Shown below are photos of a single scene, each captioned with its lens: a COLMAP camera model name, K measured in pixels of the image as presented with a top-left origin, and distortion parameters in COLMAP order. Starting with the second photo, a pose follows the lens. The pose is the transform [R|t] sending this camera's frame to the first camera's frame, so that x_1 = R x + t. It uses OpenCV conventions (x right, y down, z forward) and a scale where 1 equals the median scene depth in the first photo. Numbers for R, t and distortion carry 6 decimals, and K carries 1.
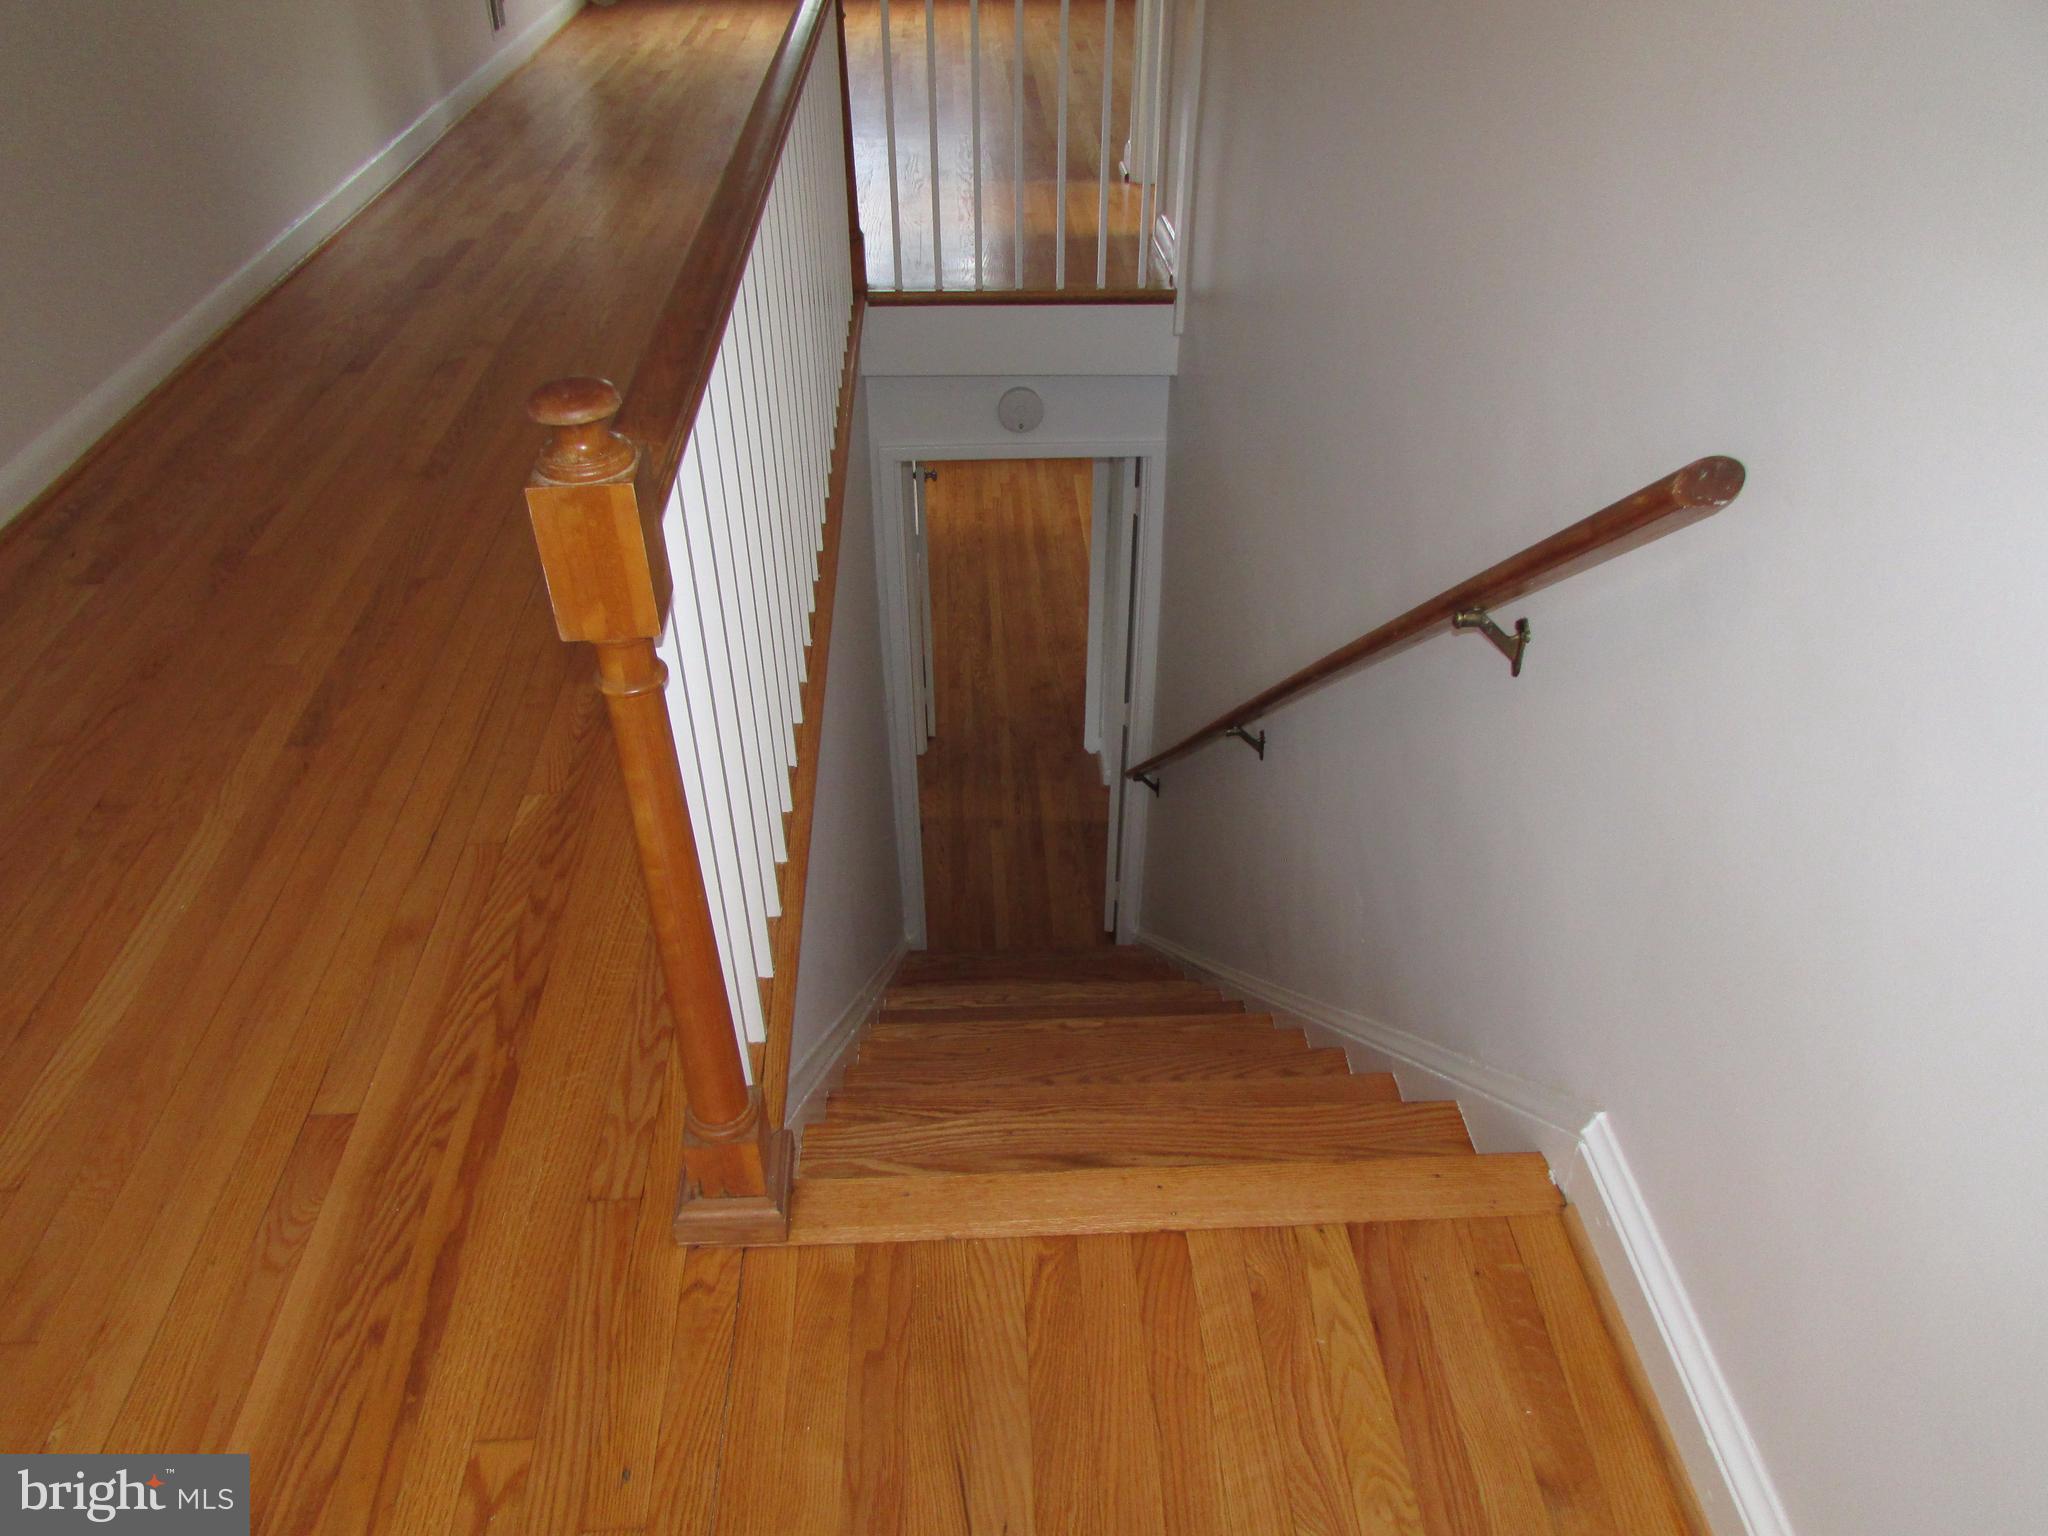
lens RADIAL K [[1476.1, 0, 1020.1], [0, 1476.1, 767.8], [0, 0, 1]] dist [-0.010964, -0.006058]
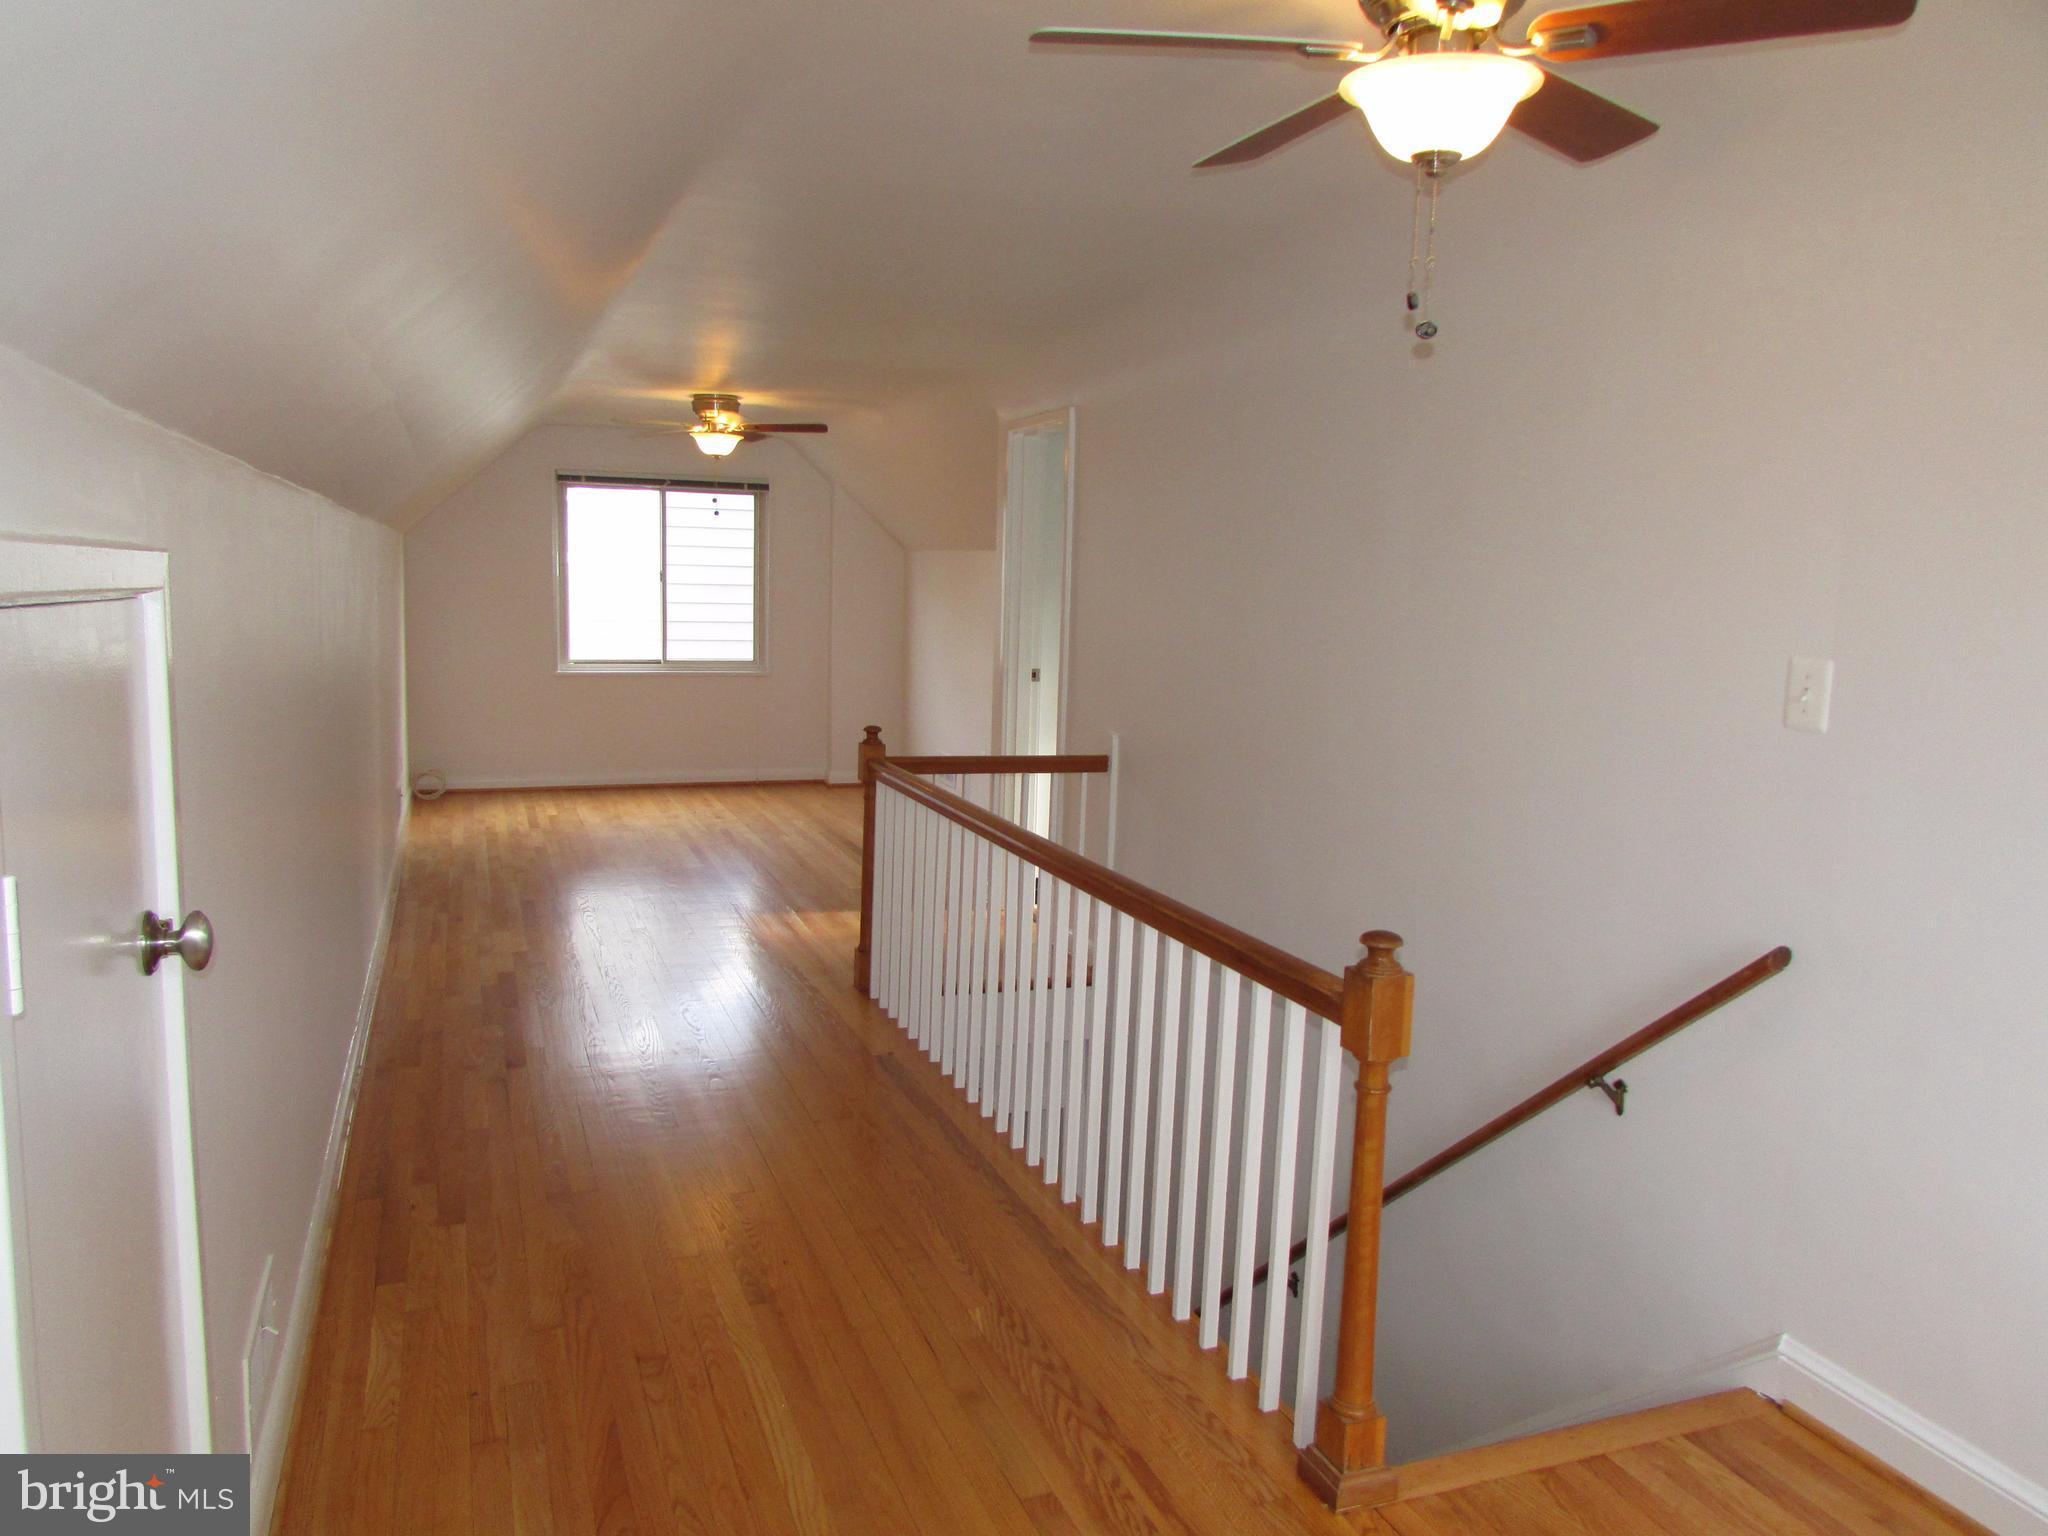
lens RADIAL K [[1476.1, 0, 1020.1], [0, 1476.1, 767.8], [0, 0, 1]] dist [-0.010964, -0.006058]
pose [[0.946596, -0.007761, 0.322328, -0.912065], [0.161335, 0.876952, -0.452687, 0.257116], [-0.279153, 0.480515, 0.831372, -0.462163]]
